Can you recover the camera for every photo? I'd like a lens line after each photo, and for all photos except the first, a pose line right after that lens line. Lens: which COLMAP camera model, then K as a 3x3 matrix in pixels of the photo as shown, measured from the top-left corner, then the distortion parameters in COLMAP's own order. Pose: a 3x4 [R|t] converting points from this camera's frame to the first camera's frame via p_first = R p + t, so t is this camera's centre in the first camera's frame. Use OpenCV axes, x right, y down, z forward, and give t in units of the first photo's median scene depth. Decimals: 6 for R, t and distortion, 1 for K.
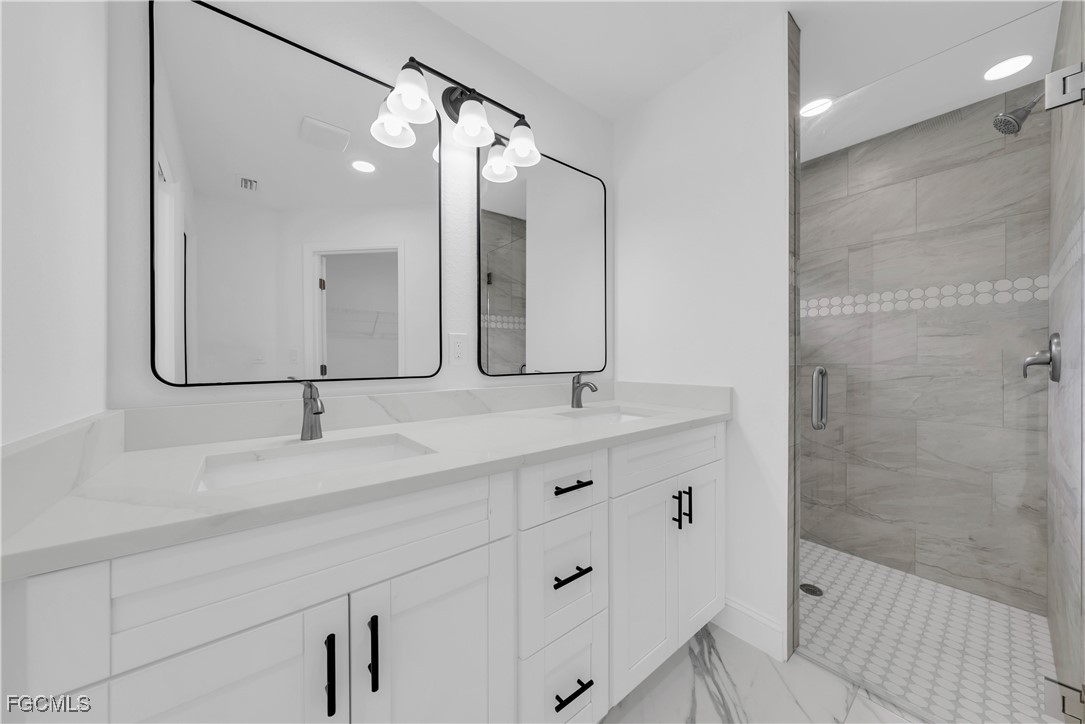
lens RADIAL K [[371.7, 0, 544.2], [0, 371.7, 359.4], [0, 0, 1]] dist [-0.001642, 0.000094]
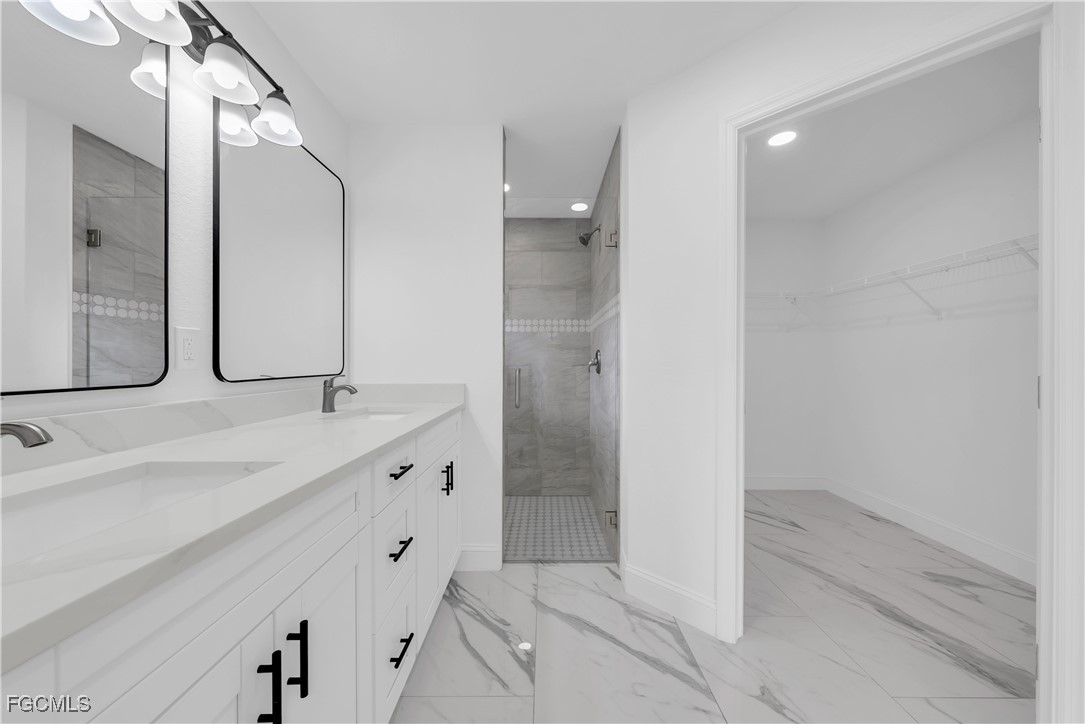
lens RADIAL K [[374.9, 0, 542.5], [0, 374.9, 362.0], [0, 0, 1]] dist [-0.000647, 0.000120]
pose [[0.629952, 0.002198, 0.776631, -0.355279], [0.001689, 0.999990, -0.004201, 0.004446], [-0.776632, 0.003958, 0.629942, -0.050115]]
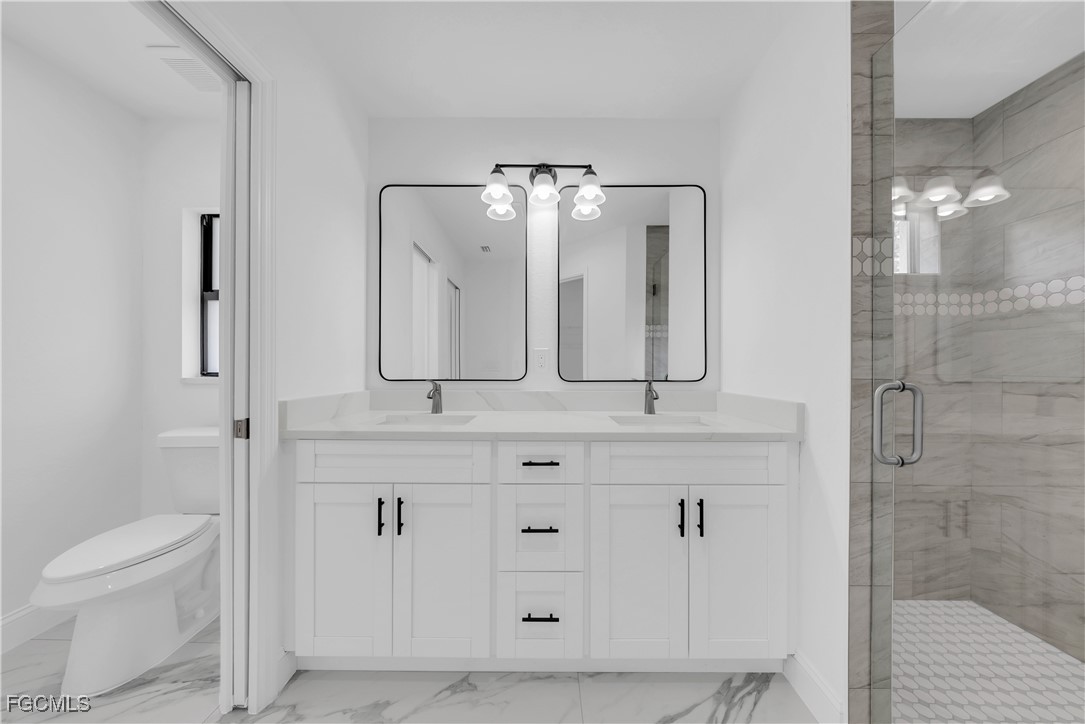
lens RADIAL K [[377.0, 0, 545.2], [0, 377.0, 364.8], [0, 0, 1]] dist [-0.000743, 0.000010]
pose [[0.775683, 0.001704, -0.631120, 0.601146], [-0.005459, 0.999977, -0.004010, -0.005493], [0.631099, 0.006556, 0.775675, -0.031254]]
